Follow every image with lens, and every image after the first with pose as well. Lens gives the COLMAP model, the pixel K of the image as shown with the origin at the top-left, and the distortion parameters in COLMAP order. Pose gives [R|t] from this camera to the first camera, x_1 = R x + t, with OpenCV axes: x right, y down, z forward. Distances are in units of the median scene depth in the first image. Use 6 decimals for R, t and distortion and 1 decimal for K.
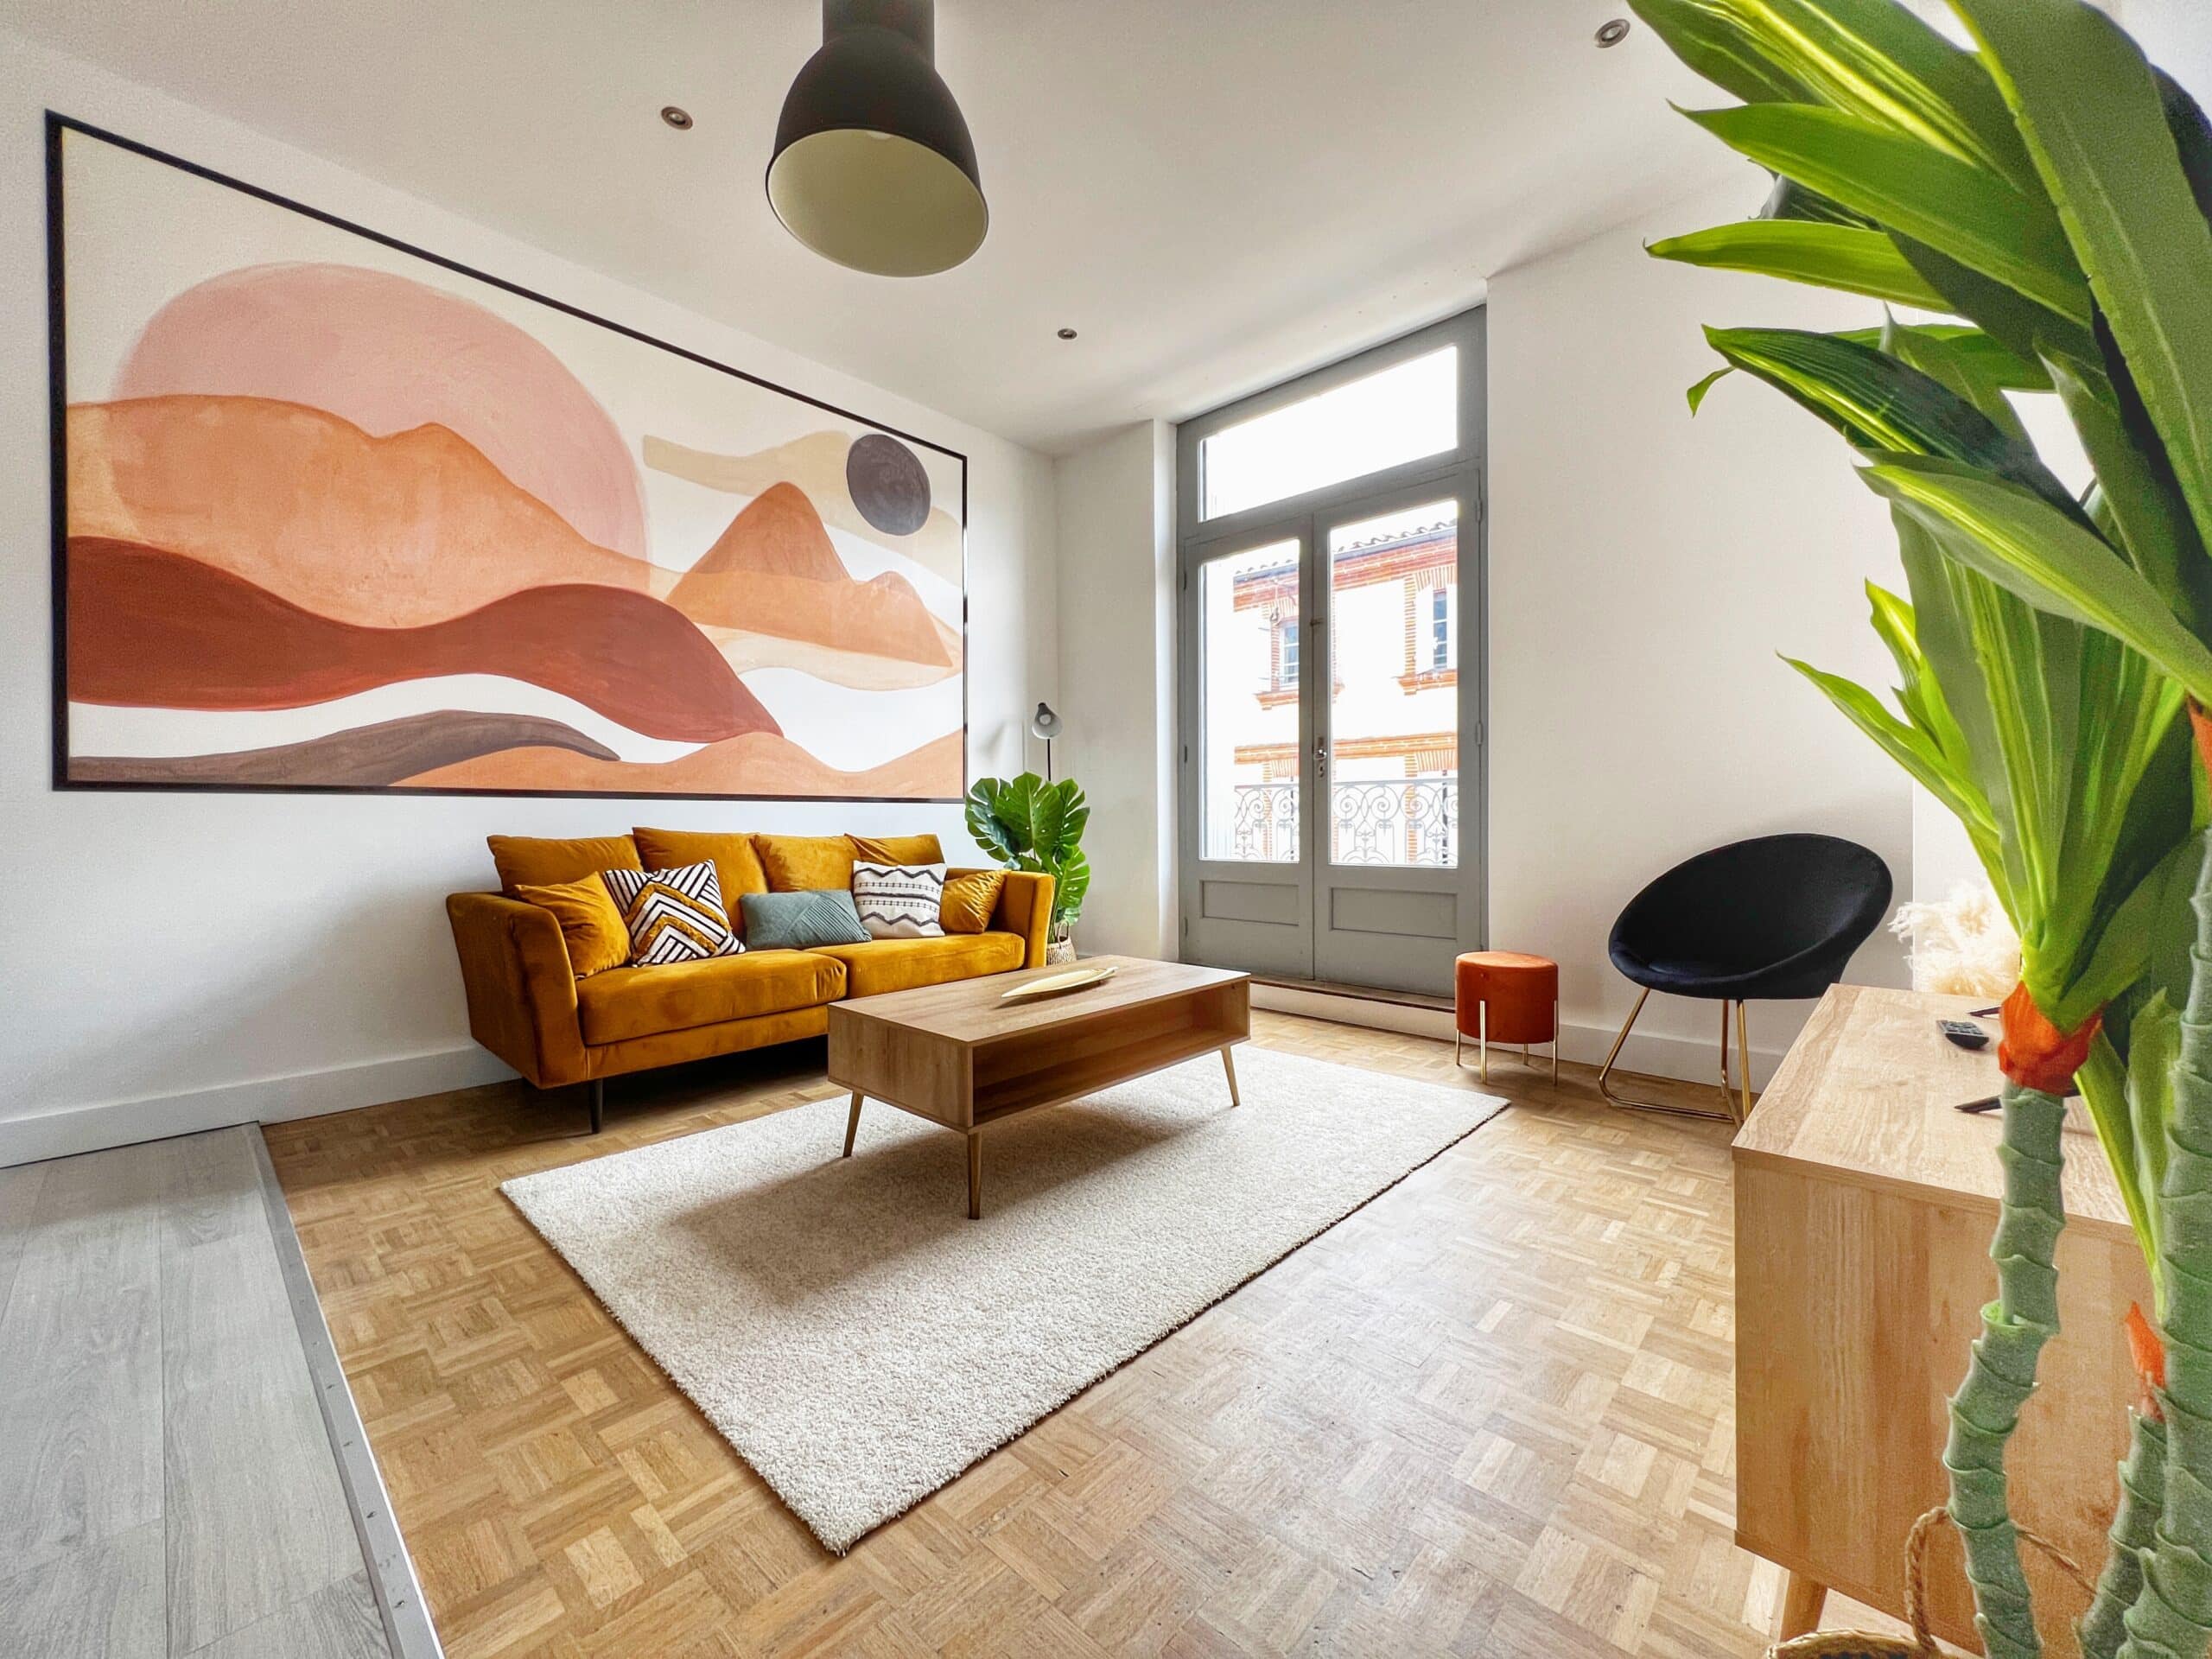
lens RADIAL K [[887.5, 0, 1102.5], [0, 887.5, 827.4], [0, 0, 1]] dist [-0.003074, 0.001401]
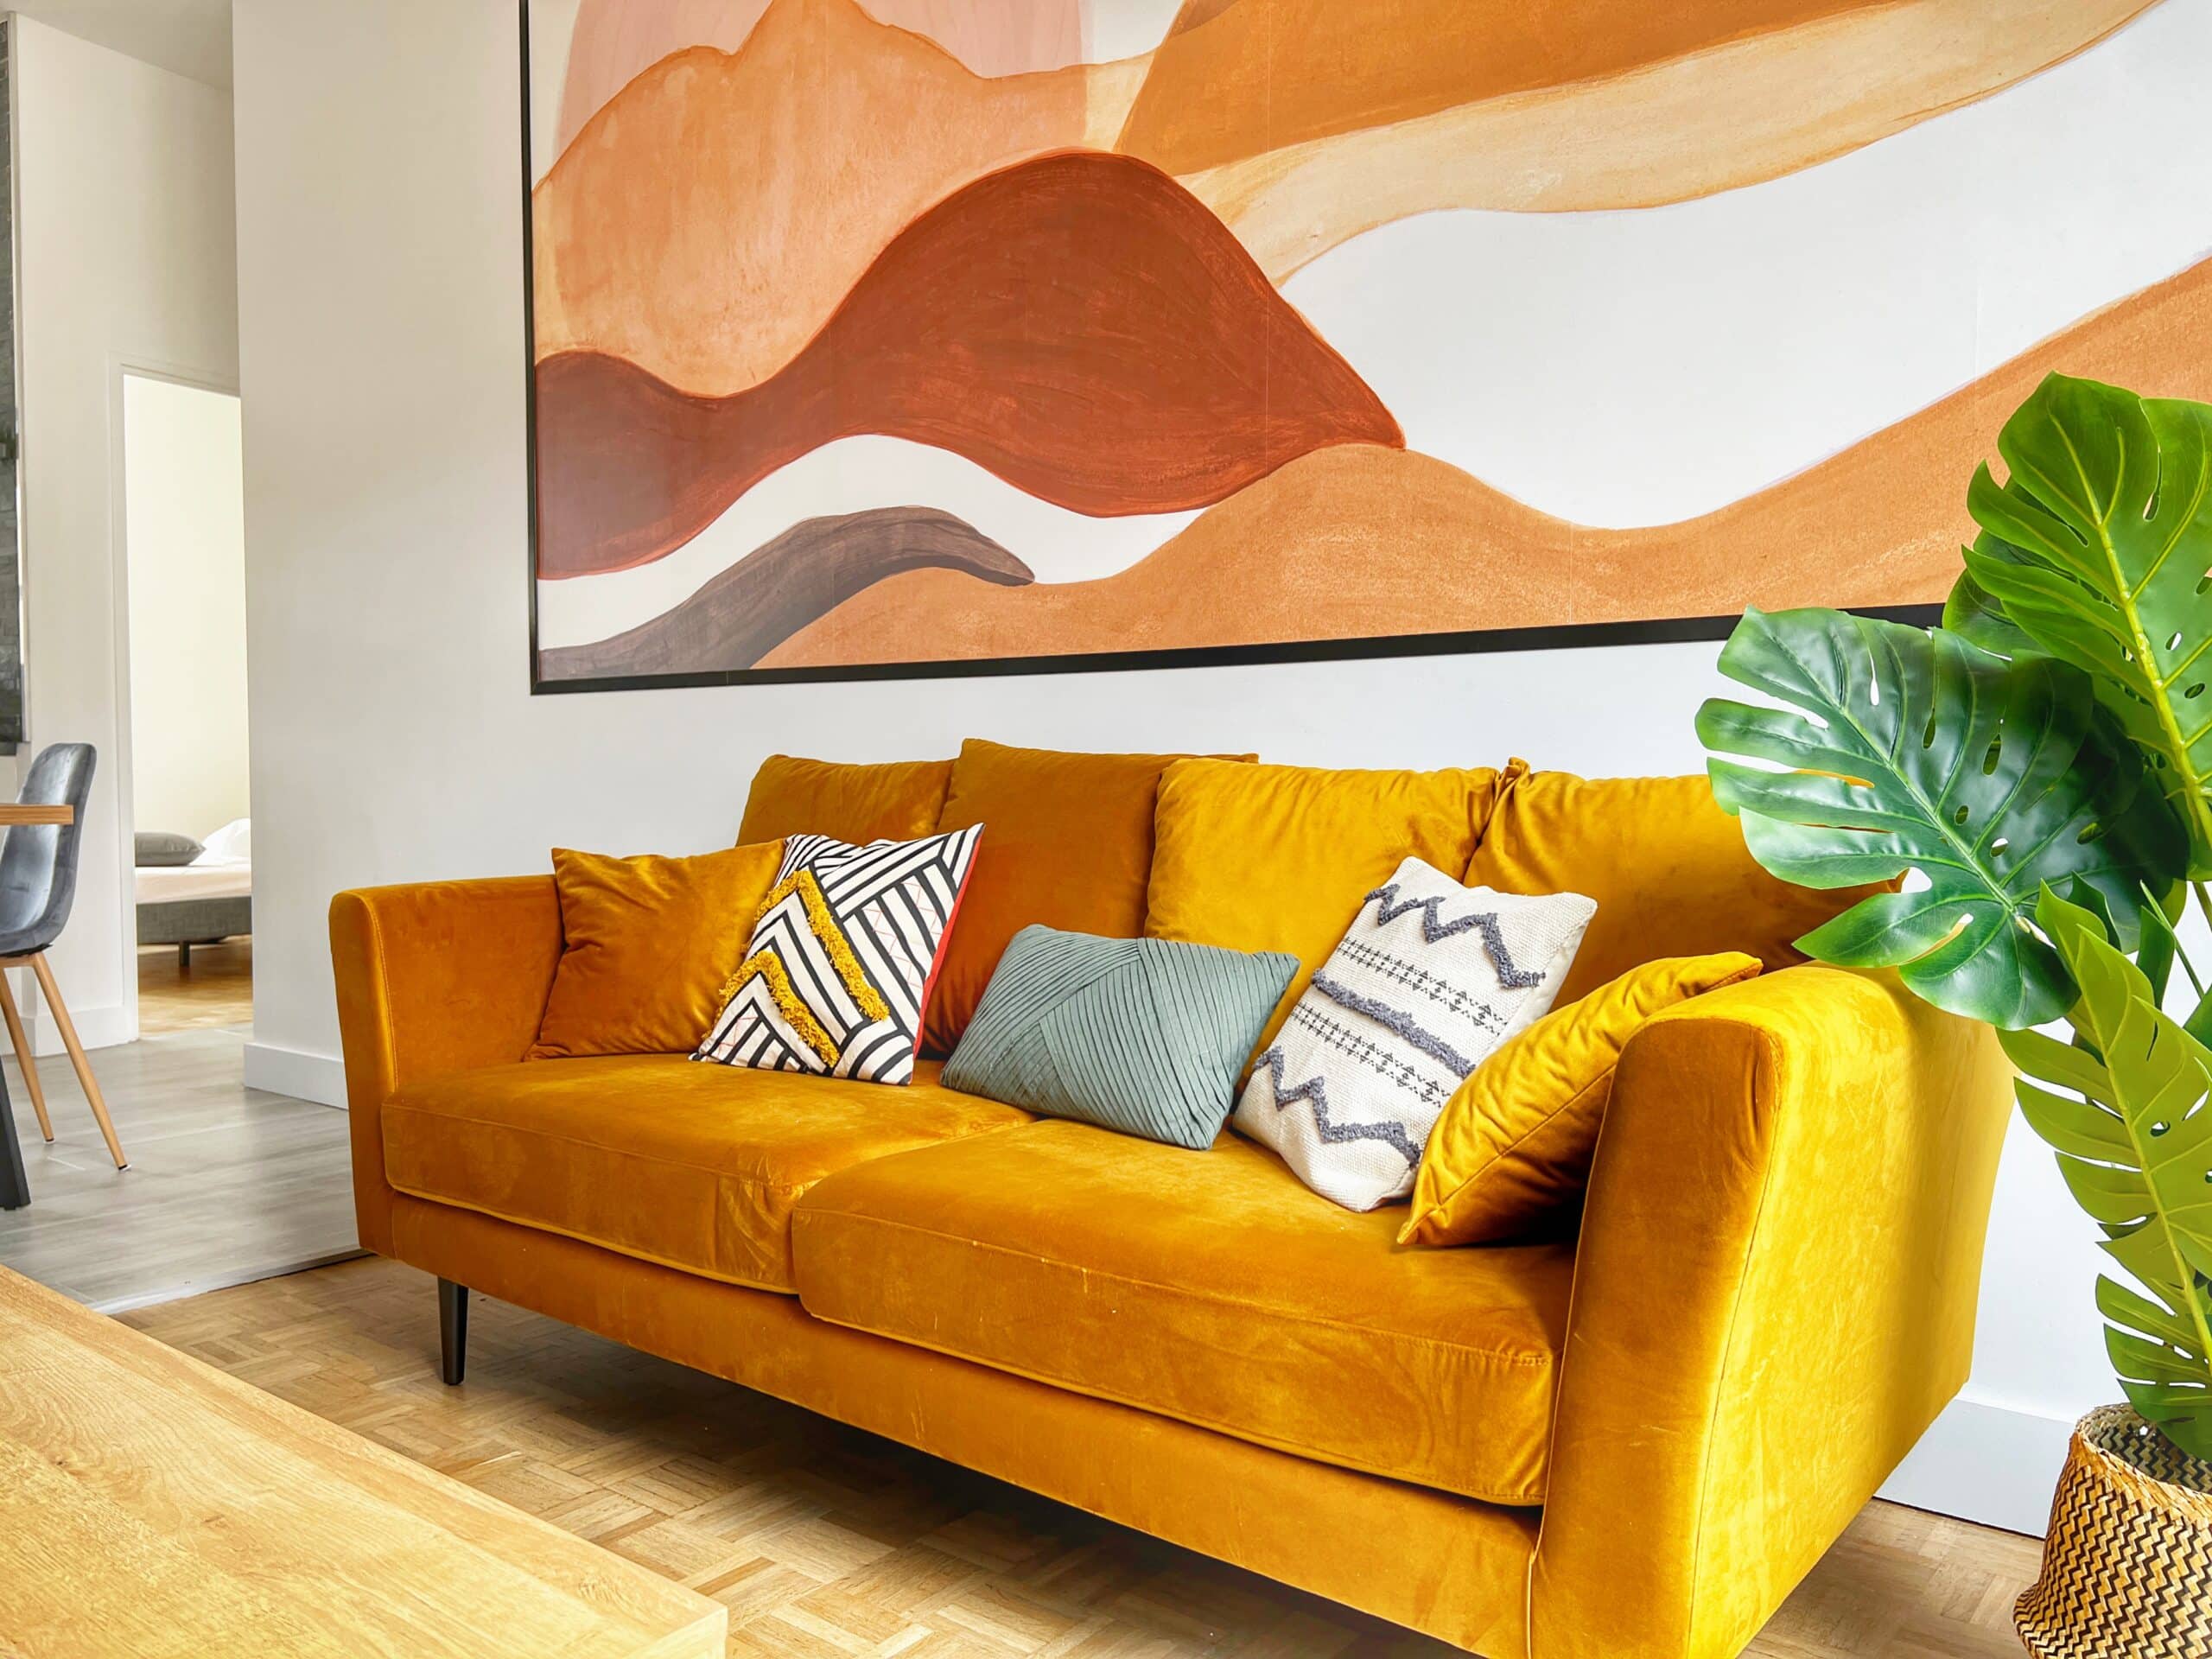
lens RADIAL K [[1667.8, 0, 1121.3], [0, 1667.8, 844.1], [0, 0, 1]] dist [0.059493, -0.073469]
pose [[0.084064, 0.049541, -0.995228, 0.243661], [-0.007289, 0.998767, 0.049101, 0.009544], [0.996434, 0.003127, 0.084321, 0.933041]]
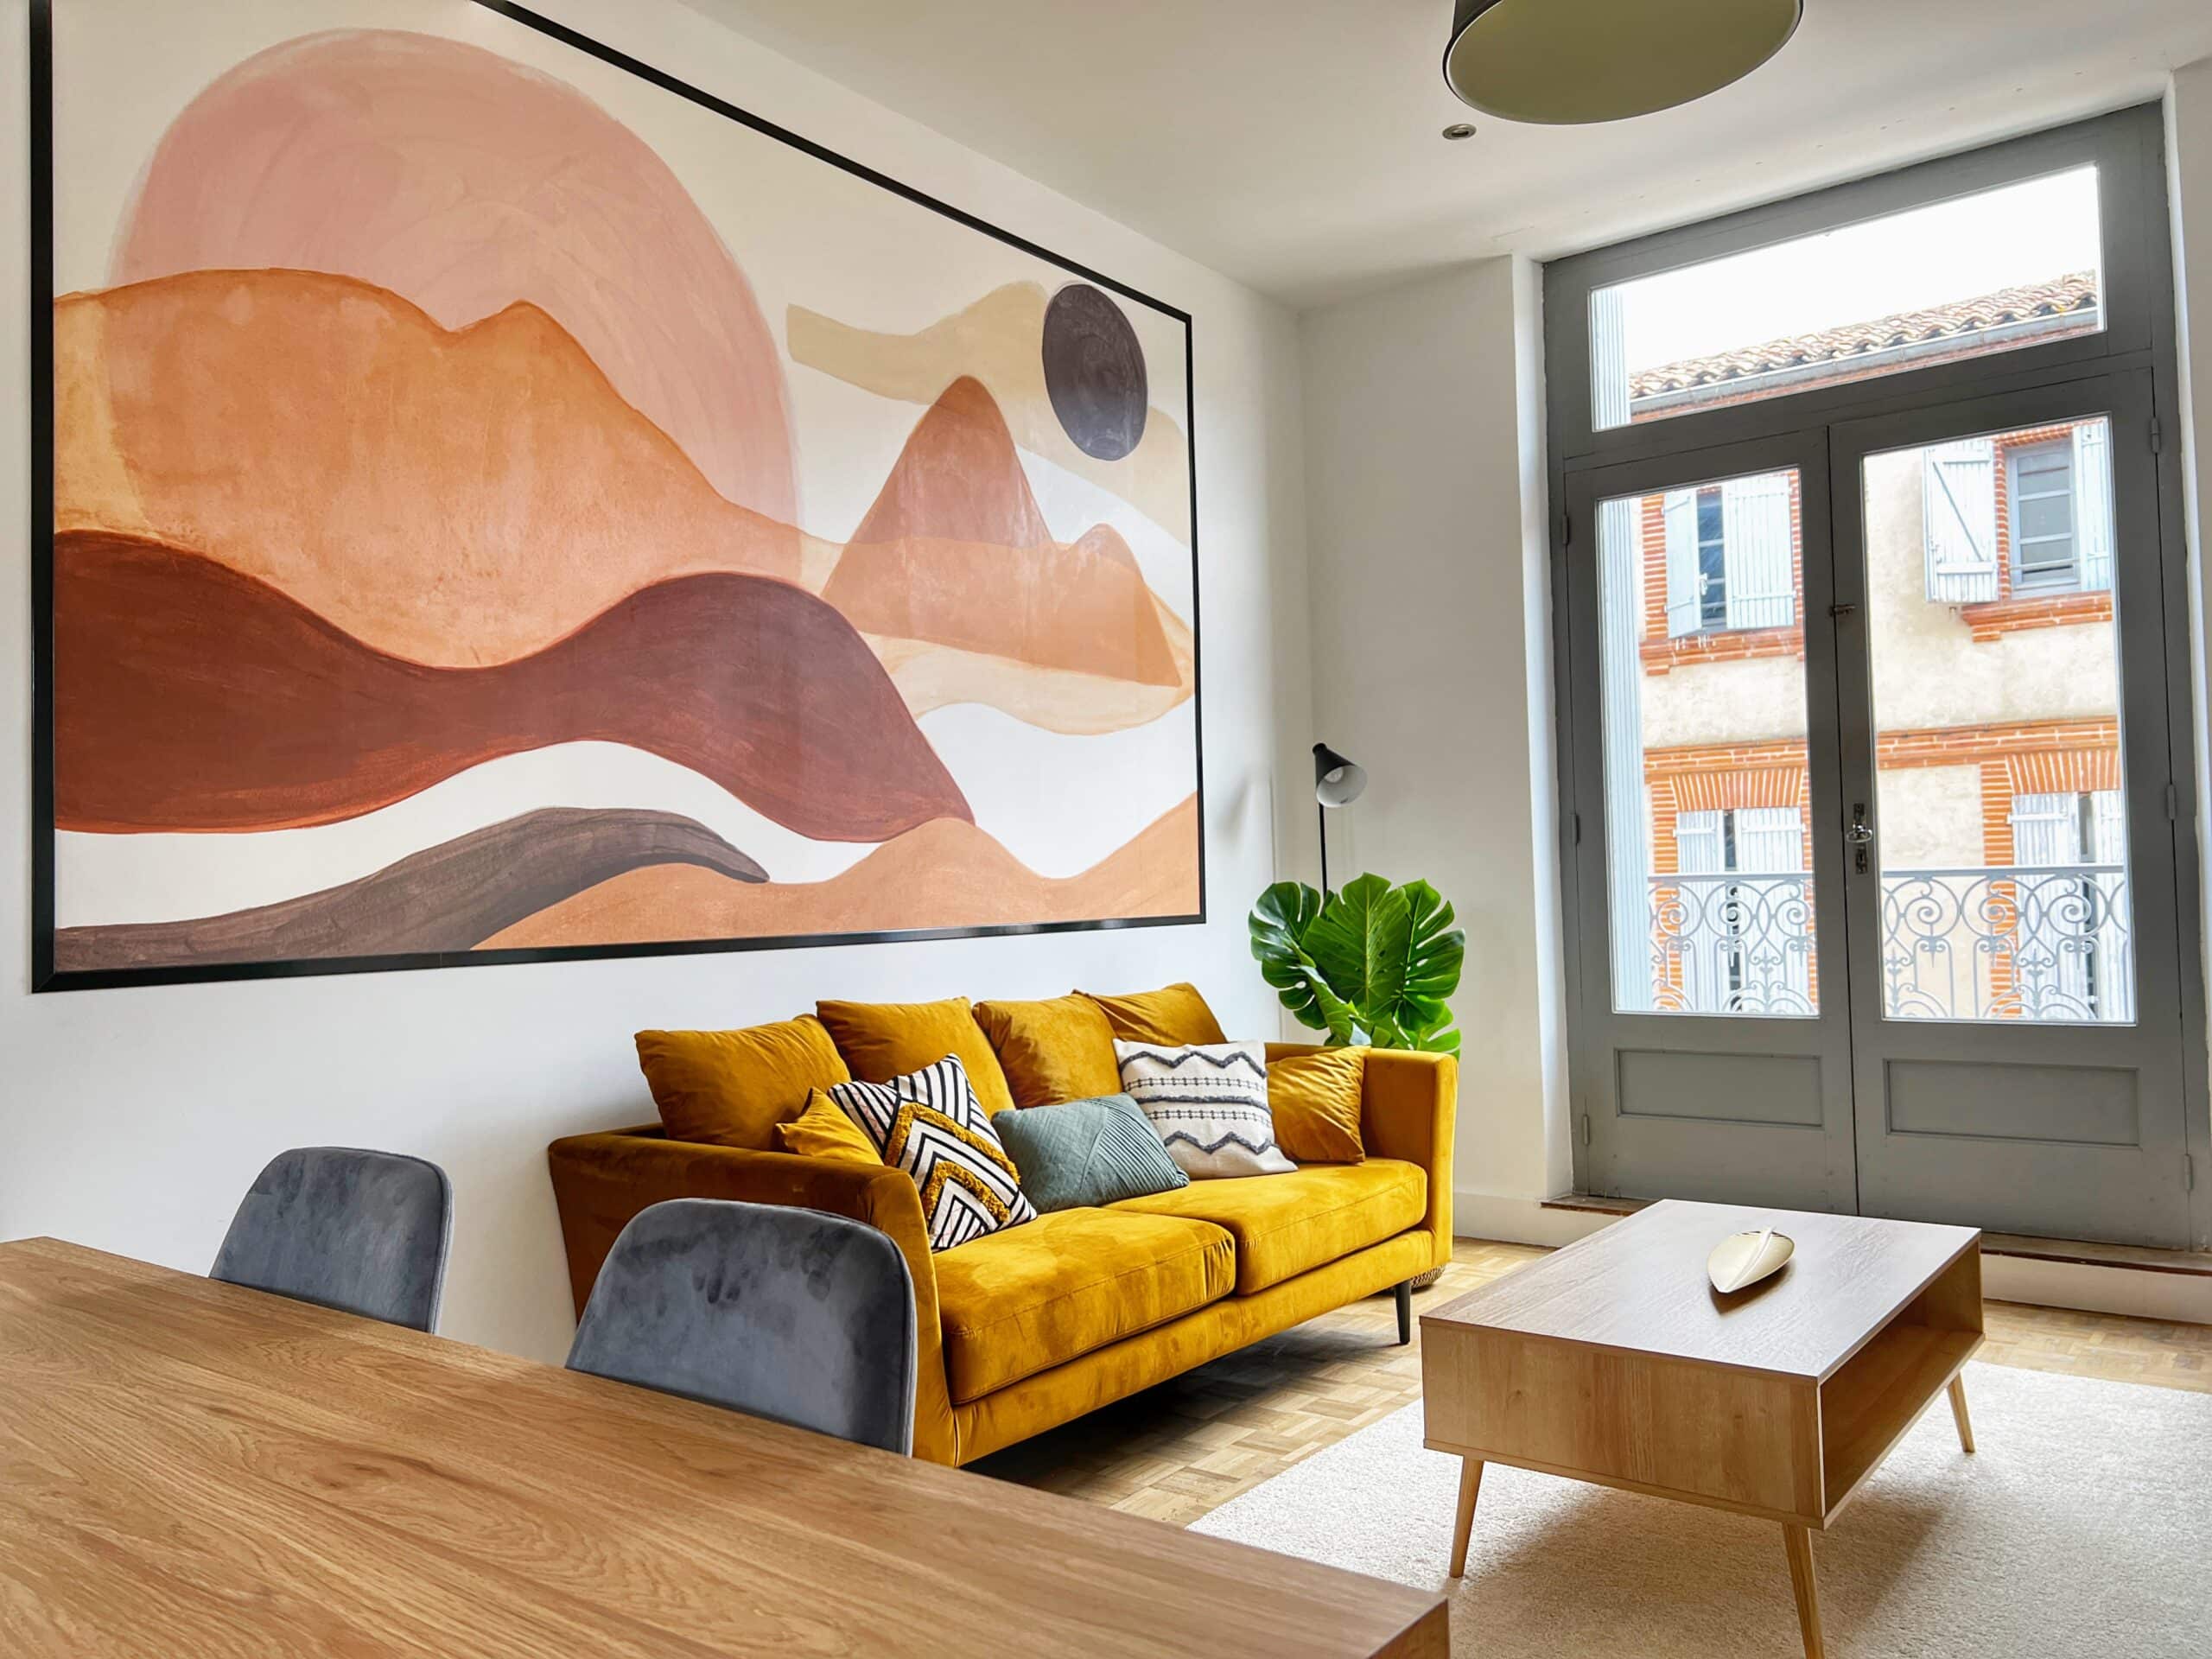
lens RADIAL K [[1667.8, 0, 1099.9], [0, 1667.8, 843.9], [0, 0, 1]] dist [0.059493, -0.073469]
pose [[0.995536, -0.019173, 0.092415, -0.413698], [0.022524, 0.999121, -0.035347, -0.054362], [-0.091656, 0.037271, 0.995093, -0.072790]]
